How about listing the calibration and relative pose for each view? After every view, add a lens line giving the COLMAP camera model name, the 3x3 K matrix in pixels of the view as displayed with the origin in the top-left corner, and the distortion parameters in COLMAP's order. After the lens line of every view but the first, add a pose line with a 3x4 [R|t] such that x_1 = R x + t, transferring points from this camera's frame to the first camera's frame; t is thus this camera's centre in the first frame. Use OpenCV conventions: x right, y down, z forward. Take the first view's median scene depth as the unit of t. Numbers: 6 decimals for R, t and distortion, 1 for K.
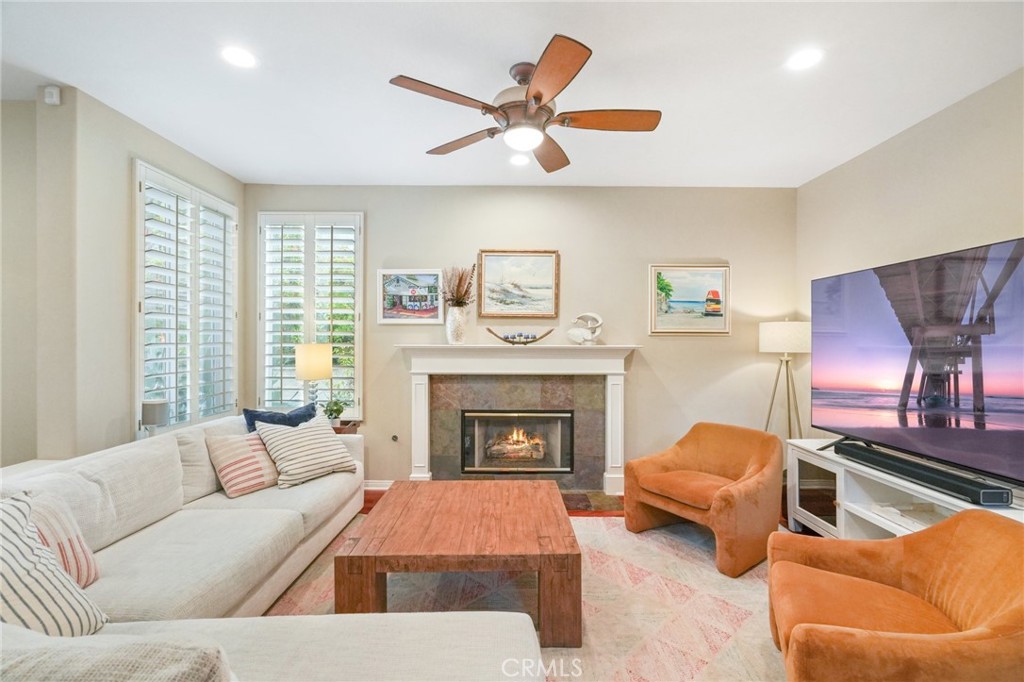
lens RADIAL K [[463.8, 0, 516.0], [0, 463.8, 338.2], [0, 0, 1]] dist [-0.001270, -0.000107]
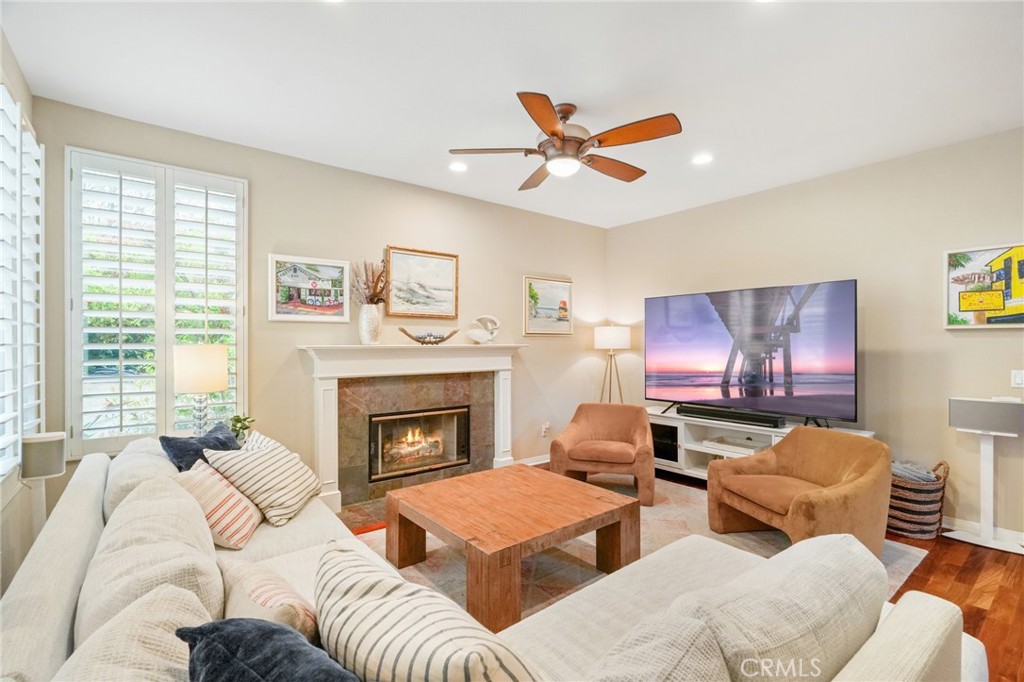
lens RADIAL K [[467.5, 0, 511.4], [0, 467.5, 342.6], [0, 0, 1]] dist [-0.000811, -0.000642]
pose [[0.789380, -0.003474, 0.613895, -0.467593], [-0.000877, 0.999977, 0.006786, 0.002559], [-0.613905, -0.005895, 0.789358, 0.083176]]
